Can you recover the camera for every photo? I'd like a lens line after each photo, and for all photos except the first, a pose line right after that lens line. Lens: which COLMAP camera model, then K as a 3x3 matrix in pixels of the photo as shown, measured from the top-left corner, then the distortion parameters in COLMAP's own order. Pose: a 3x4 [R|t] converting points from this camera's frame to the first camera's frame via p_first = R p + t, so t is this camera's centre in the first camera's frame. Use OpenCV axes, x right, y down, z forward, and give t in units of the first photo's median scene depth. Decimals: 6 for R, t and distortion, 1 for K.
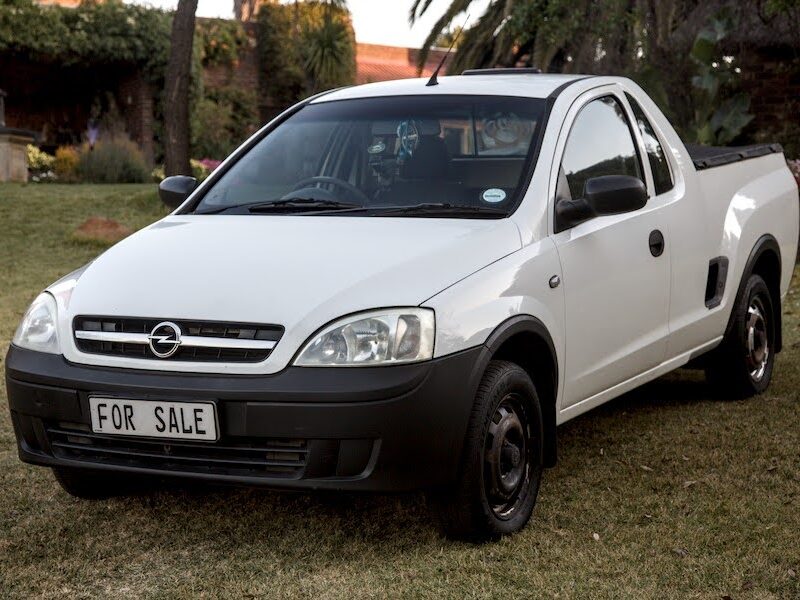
lens RADIAL K [[1676.6, 0, 402.4], [0, 1676.6, 298.6], [0, 0, 1]] dist [0.292396, 0.000000]
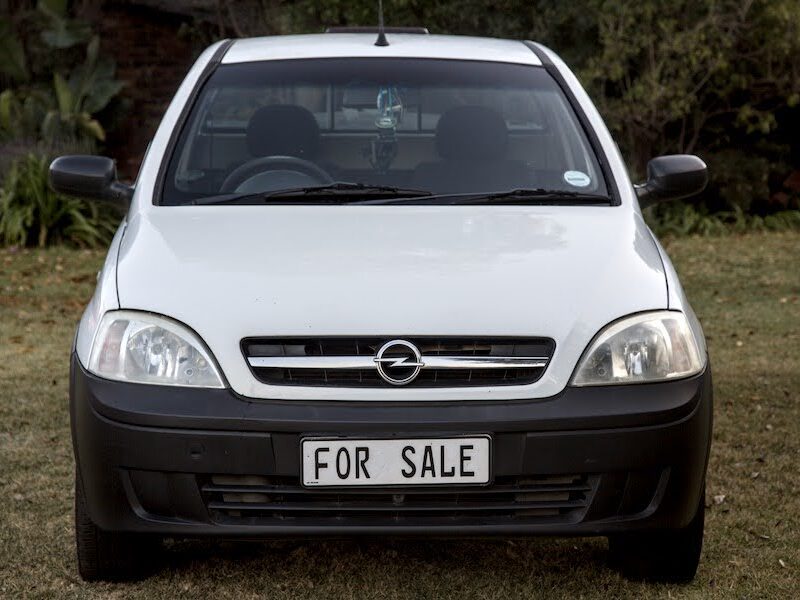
lens RADIAL K [[2035.0, 0, 398.6], [0, 2035.0, 299.6], [0, 0, 1]] dist [0.441593, 0.000000]
pose [[0.871108, -0.034276, 0.489894, -0.612422], [0.034582, 0.999366, 0.008430, -0.013506], [-0.489872, 0.009598, 0.871741, 0.158536]]
